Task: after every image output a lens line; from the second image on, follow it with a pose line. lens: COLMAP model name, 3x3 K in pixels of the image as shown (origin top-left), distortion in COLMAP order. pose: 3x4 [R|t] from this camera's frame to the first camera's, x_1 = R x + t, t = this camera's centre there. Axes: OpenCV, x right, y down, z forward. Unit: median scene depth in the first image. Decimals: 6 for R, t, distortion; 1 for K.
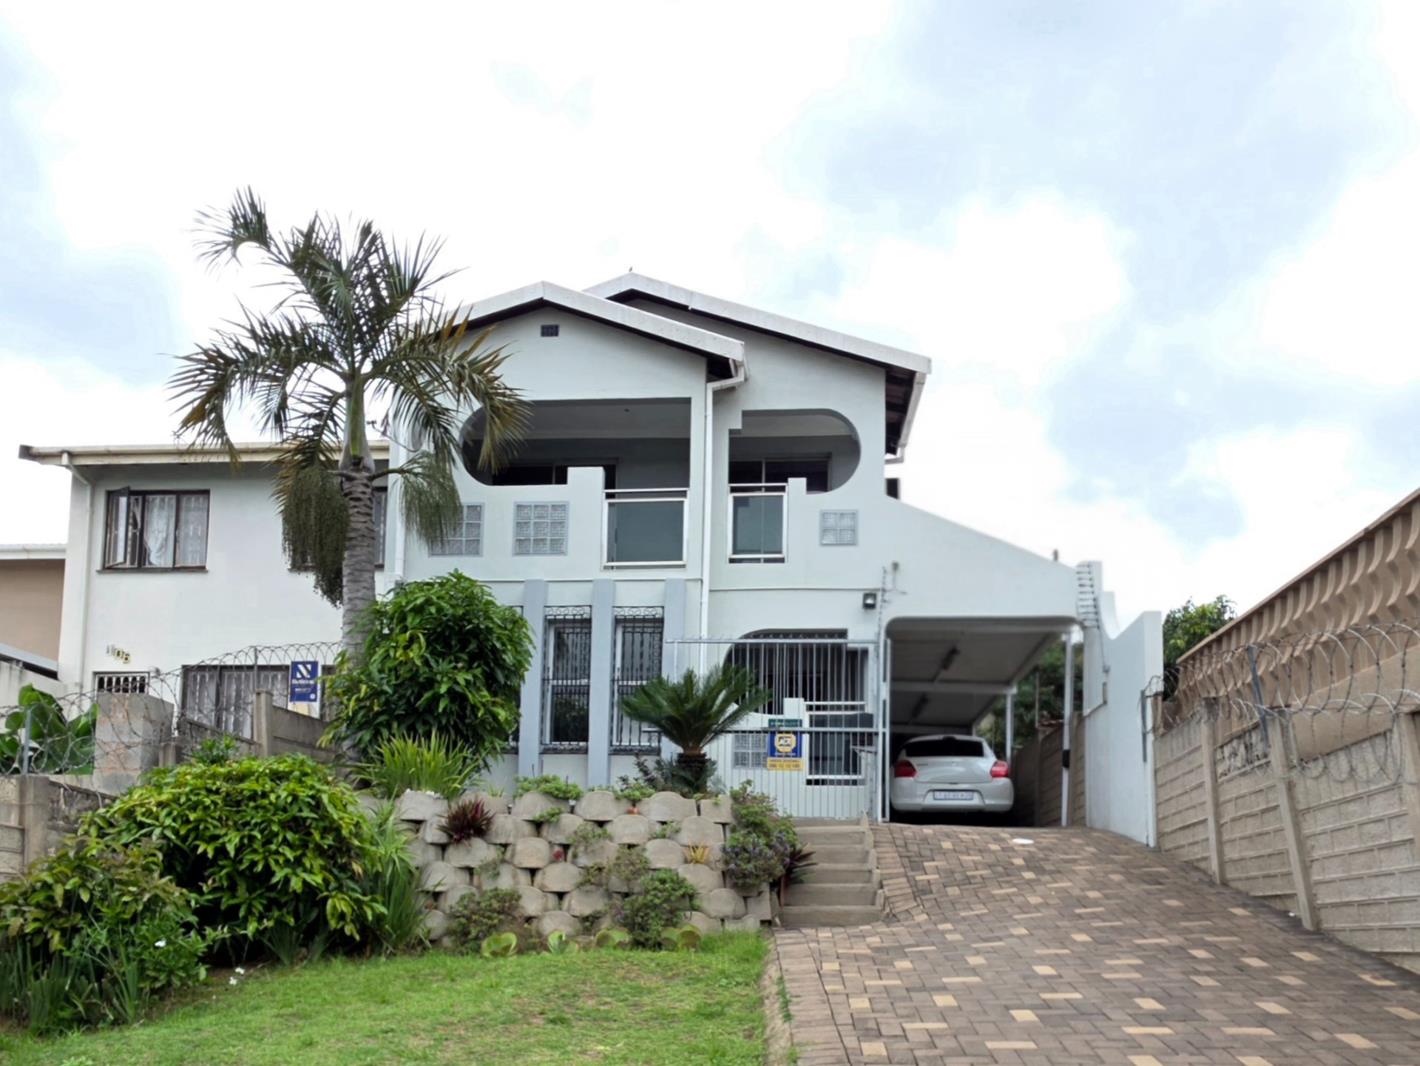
lens RADIAL K [[575.4, 0, 673.4], [0, 575.4, 538.4], [0, 0, 1]] dist [0.000895, 0.000013]
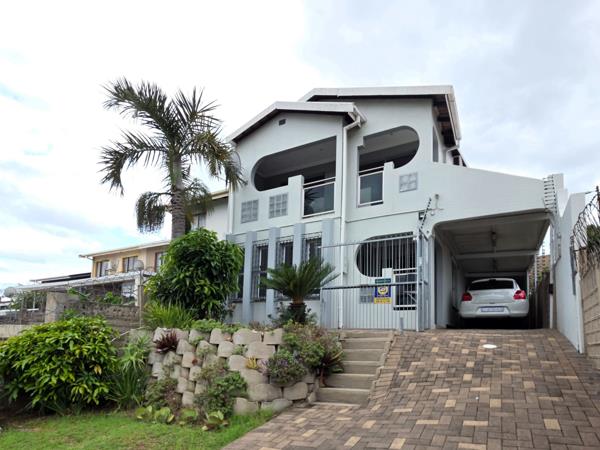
lens RADIAL K [[240.9, 0, 301.7], [0, 240.9, 222.2], [0, 0, 1]] dist [0.001815, -0.000027]
pose [[0.961694, -0.131411, -0.240575, 0.133490], [0.145977, 0.988323, 0.043684, 0.032042], [0.232025, -0.077130, 0.969647, 0.106399]]
